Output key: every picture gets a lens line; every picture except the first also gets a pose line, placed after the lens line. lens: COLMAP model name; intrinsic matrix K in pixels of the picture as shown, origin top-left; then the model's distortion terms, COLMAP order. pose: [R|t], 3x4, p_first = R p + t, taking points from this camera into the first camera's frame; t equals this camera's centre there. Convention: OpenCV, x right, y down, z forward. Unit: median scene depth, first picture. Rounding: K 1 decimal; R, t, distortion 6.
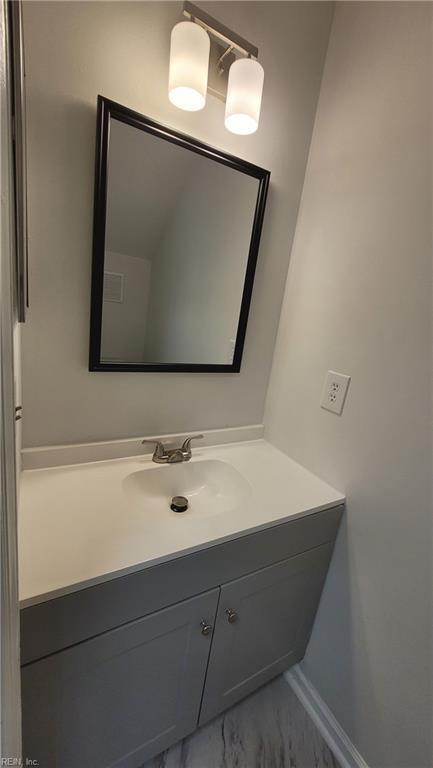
lens RADIAL K [[302.0, 0, 215.1], [0, 302.0, 382.5], [0, 0, 1]] dist [0.002312, -0.000611]
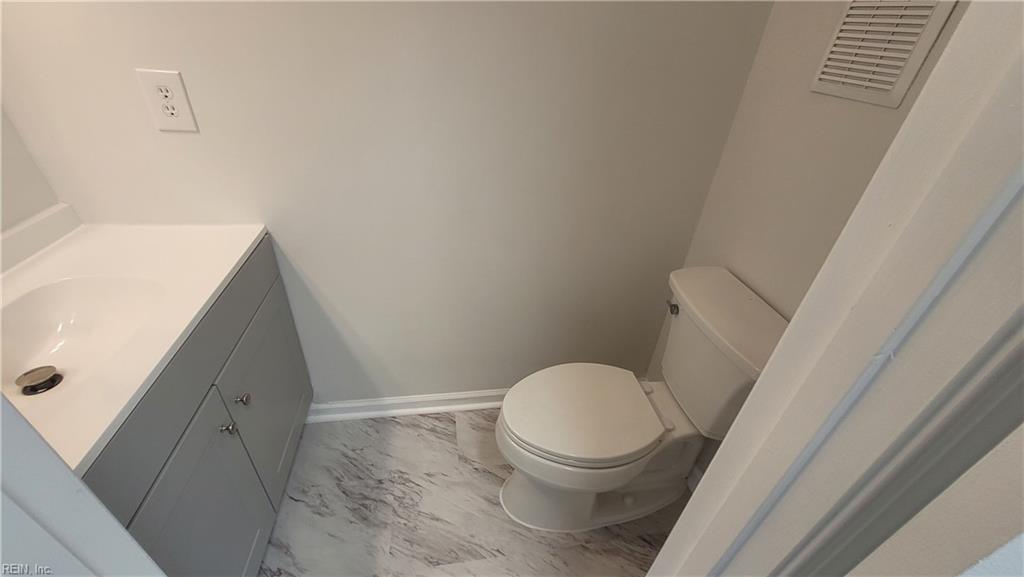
lens RADIAL K [[402.7, 0, 512.3], [0, 402.7, 288.3], [0, 0, 1]] dist [0.002312, -0.000611]
pose [[0.360151, -0.601495, 0.713089, -0.242875], [0.197373, 0.796209, 0.571922, -0.000371], [-0.911776, -0.065233, 0.405474, -0.132981]]
